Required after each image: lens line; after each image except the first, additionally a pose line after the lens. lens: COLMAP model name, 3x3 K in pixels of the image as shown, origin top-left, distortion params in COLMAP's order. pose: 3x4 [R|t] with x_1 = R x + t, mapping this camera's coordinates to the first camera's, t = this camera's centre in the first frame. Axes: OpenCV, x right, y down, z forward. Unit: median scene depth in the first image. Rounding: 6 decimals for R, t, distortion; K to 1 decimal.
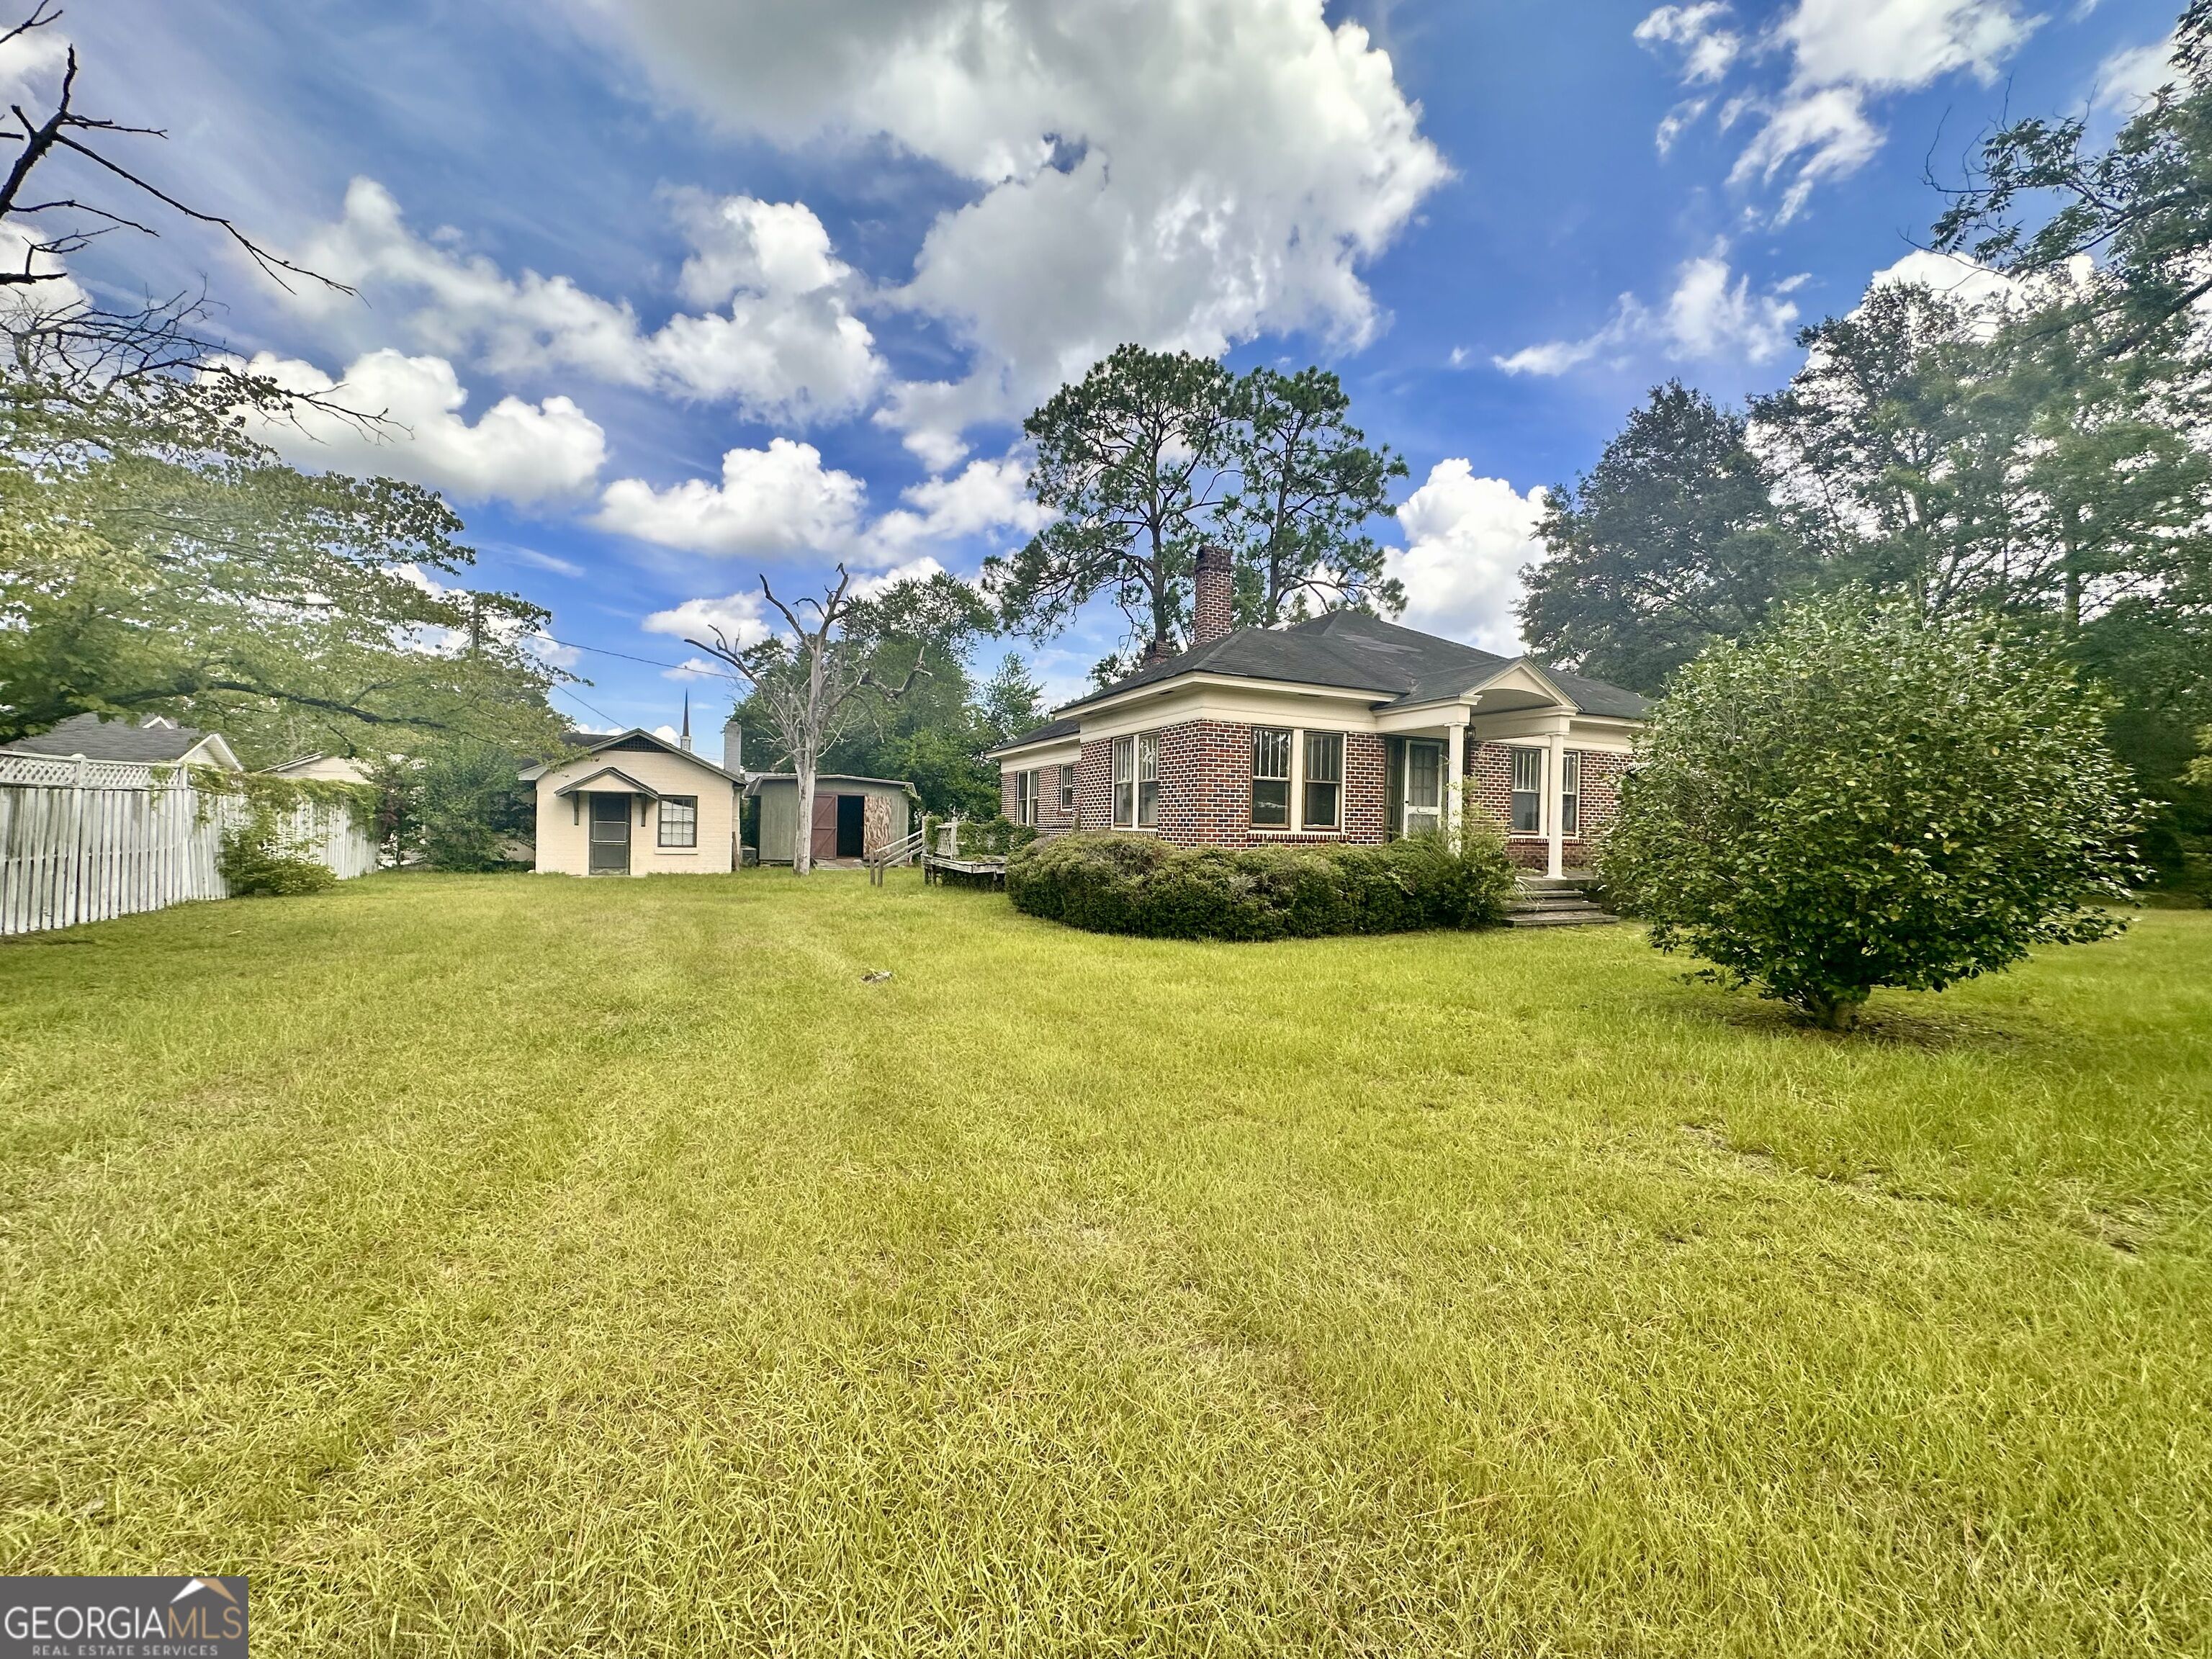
lens RADIAL K [[893.2, 0, 1106.0], [0, 893.2, 829.5], [0, 0, 1]] dist [-0.000568, -0.000077]
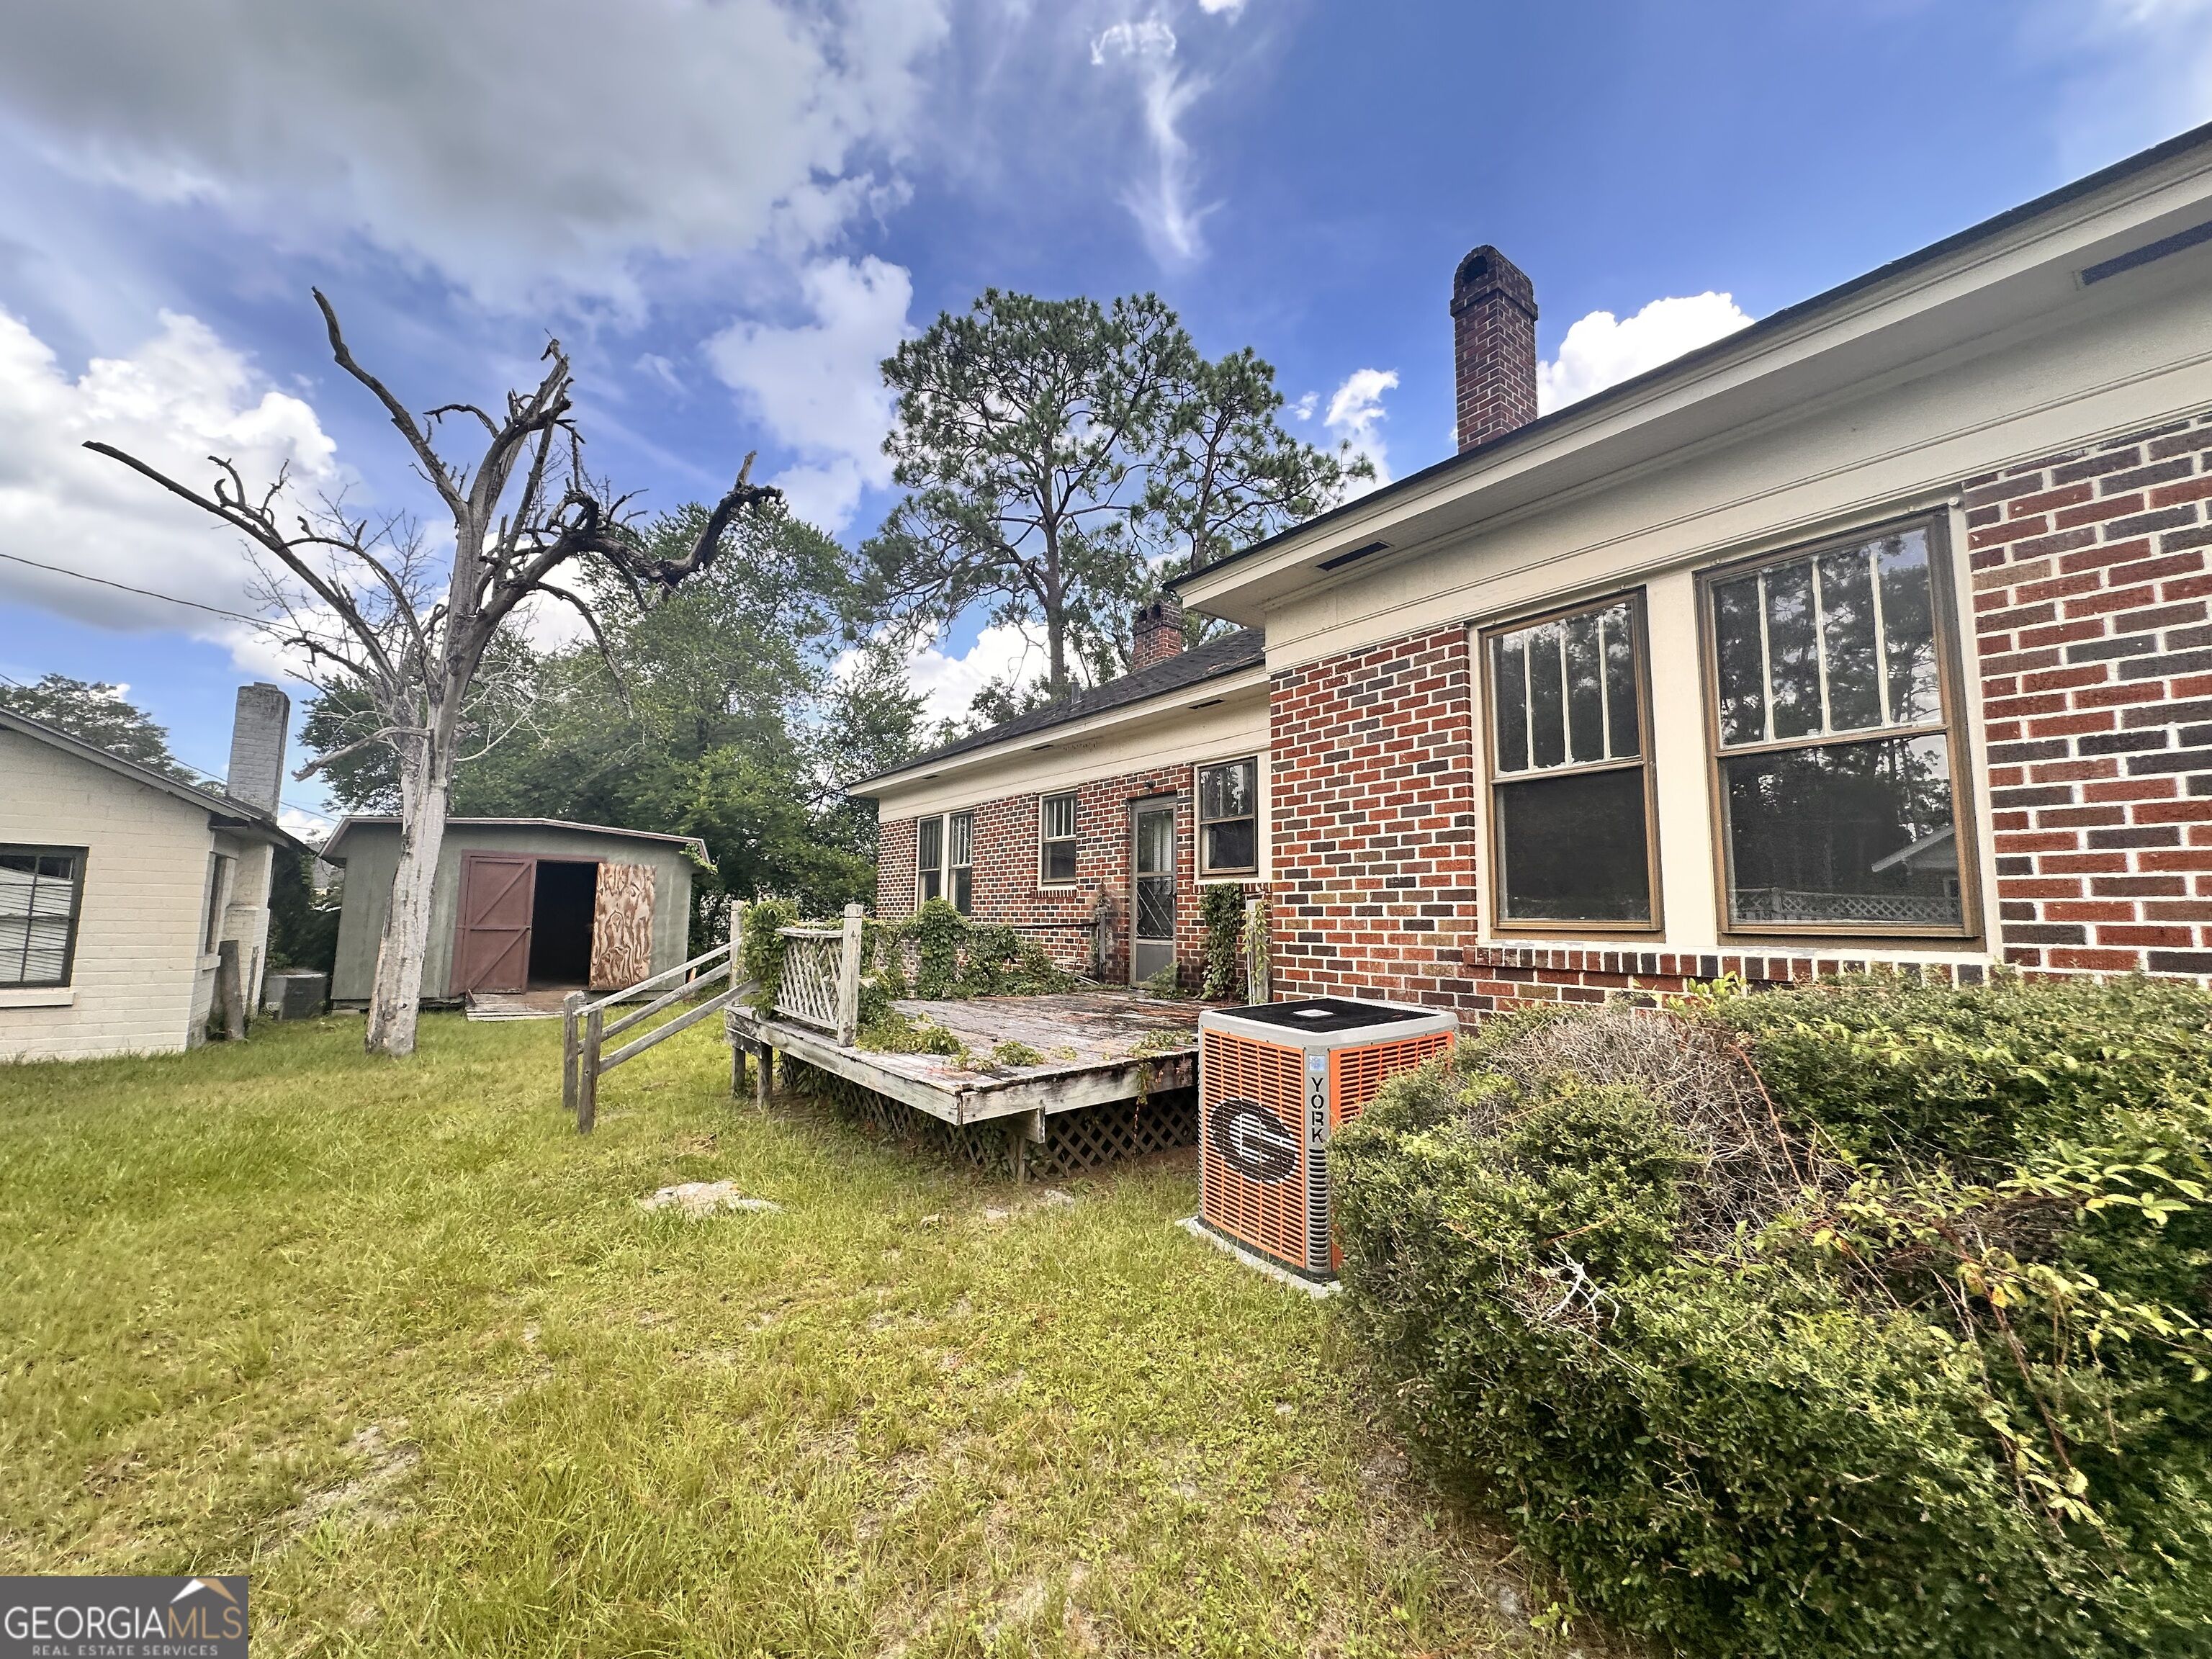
lens RADIAL K [[893.2, 0, 1106.0], [0, 893.2, 829.5], [0, 0, 1]] dist [-0.000568, -0.000077]
pose [[0.976293, 0.016868, 0.215794, -0.122621], [0.004396, 0.995208, -0.097684, -0.006969], [-0.216408, 0.096317, 0.971540, 0.548298]]
